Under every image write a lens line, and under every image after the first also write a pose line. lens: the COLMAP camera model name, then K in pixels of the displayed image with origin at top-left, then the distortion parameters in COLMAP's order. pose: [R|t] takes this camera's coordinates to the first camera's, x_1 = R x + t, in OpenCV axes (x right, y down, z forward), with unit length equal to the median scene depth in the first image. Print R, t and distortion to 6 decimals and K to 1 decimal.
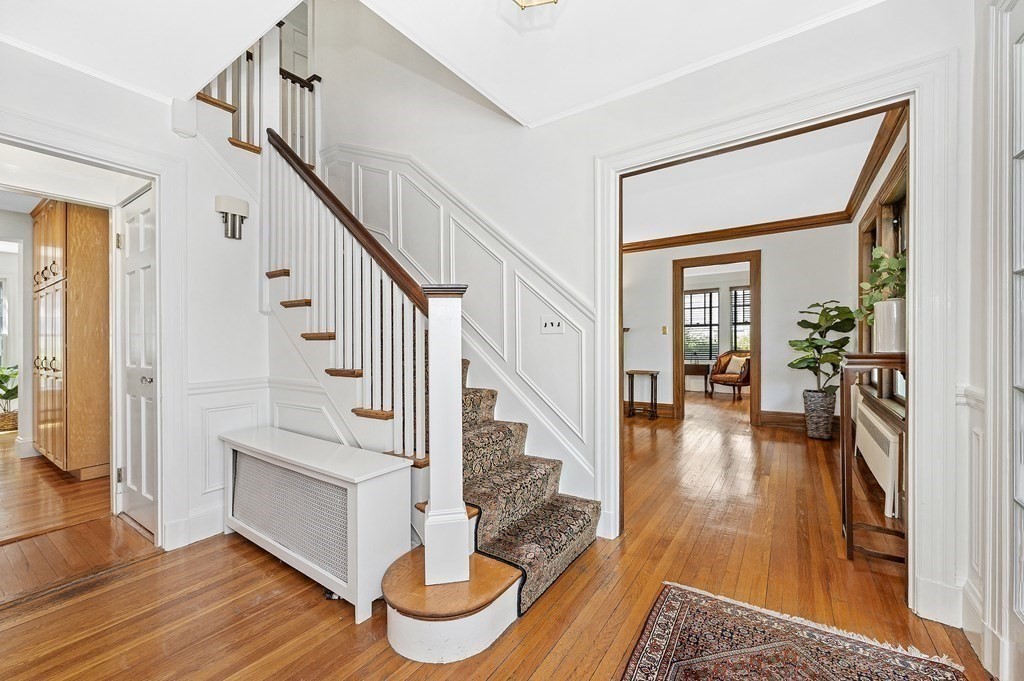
lens RADIAL K [[411.0, 0, 507.6], [0, 411.0, 346.9], [0, 0, 1]] dist [0.002725, 0.000268]
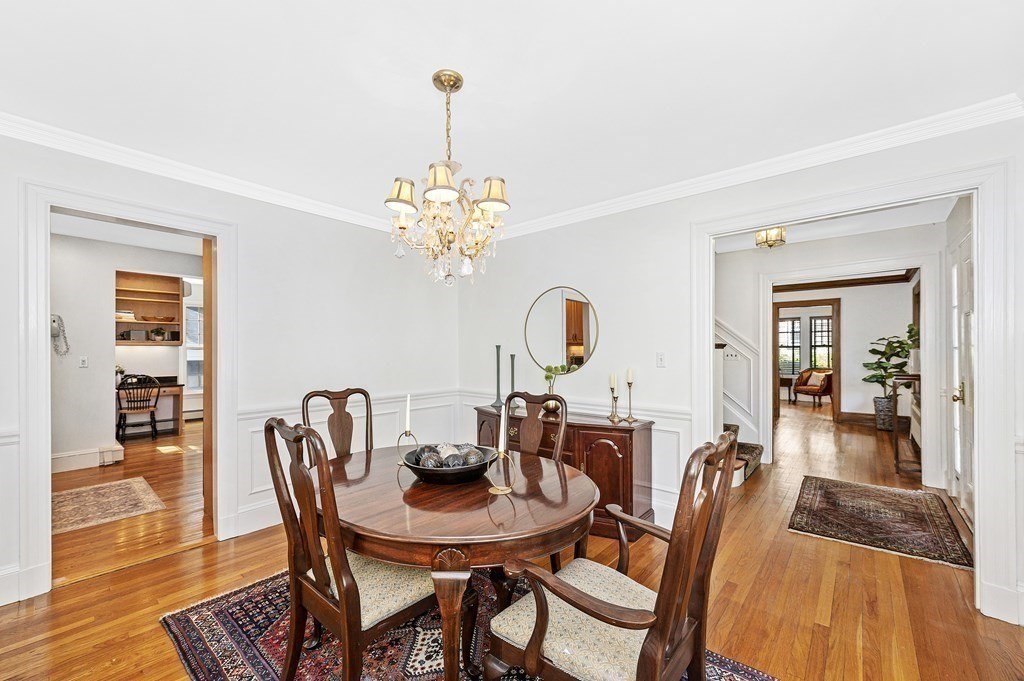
lens RADIAL K [[411.0, 0, 507.6], [0, 411.0, 346.9], [0, 0, 1]] dist [0.002725, 0.000268]
pose [[0.994338, 0.012495, -0.105529, -0.362032], [-0.014975, 0.999629, -0.022741, -0.017149], [0.105206, 0.024193, 0.994156, -0.510892]]
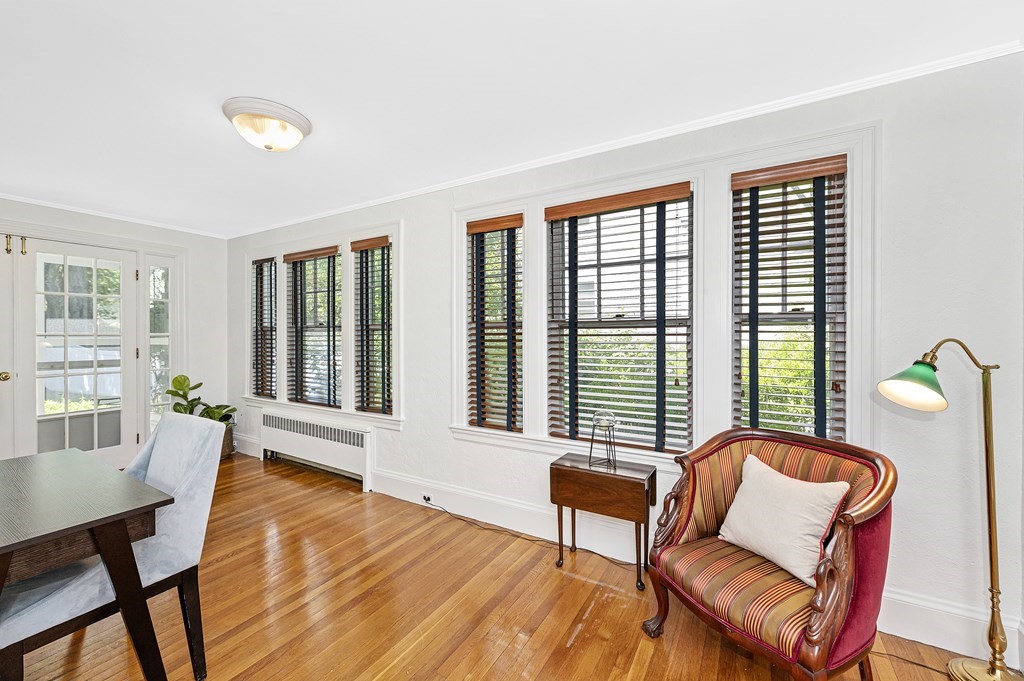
lens RADIAL K [[408.5, 0, 510.3], [0, 408.5, 336.6], [0, 0, 1]] dist [-0.001329, -0.000199]
pose [[0.997640, 0.011040, 0.067767, 0.576394], [-0.010254, 0.999876, -0.011941, -0.060432], [-0.067891, 0.011218, 0.997630, 1.129541]]
